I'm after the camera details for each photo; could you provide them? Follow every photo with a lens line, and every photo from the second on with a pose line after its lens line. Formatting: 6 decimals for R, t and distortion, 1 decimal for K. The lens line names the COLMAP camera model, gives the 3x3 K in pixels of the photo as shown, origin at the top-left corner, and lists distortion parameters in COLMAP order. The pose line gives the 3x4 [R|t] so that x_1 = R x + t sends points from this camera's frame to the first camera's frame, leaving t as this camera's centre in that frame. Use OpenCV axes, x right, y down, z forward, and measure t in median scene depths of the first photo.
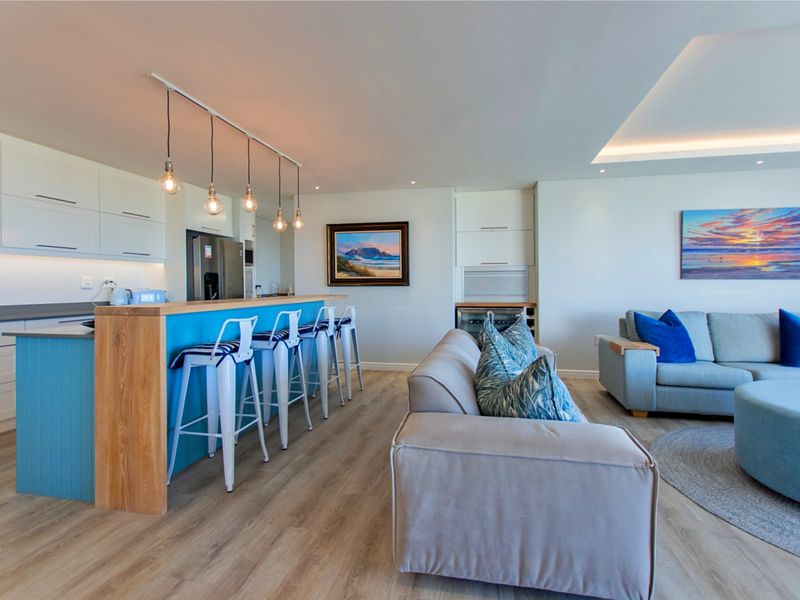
lens RADIAL K [[414.8, 0, 391.3], [0, 414.8, 279.1], [0, 0, 1]] dist [0.002702, 0.000351]
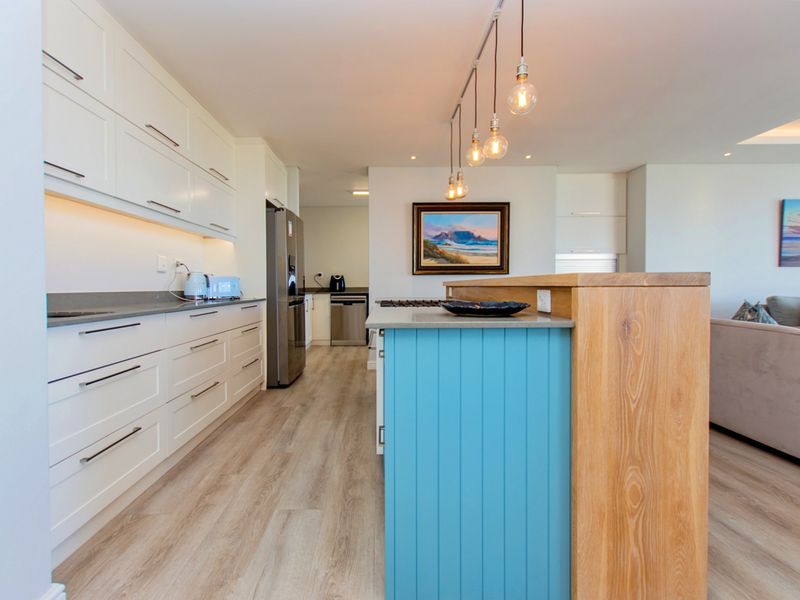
lens RADIAL K [[406.1, 0, 363.0], [0, 406.1, 286.8], [0, 0, 1]] dist [0.000911, 0.000675]
pose [[0.980166, -0.001913, 0.198167, -0.468810], [-0.001141, 0.999882, 0.015292, 0.032556], [-0.198173, -0.015215, 0.980049, 0.209973]]
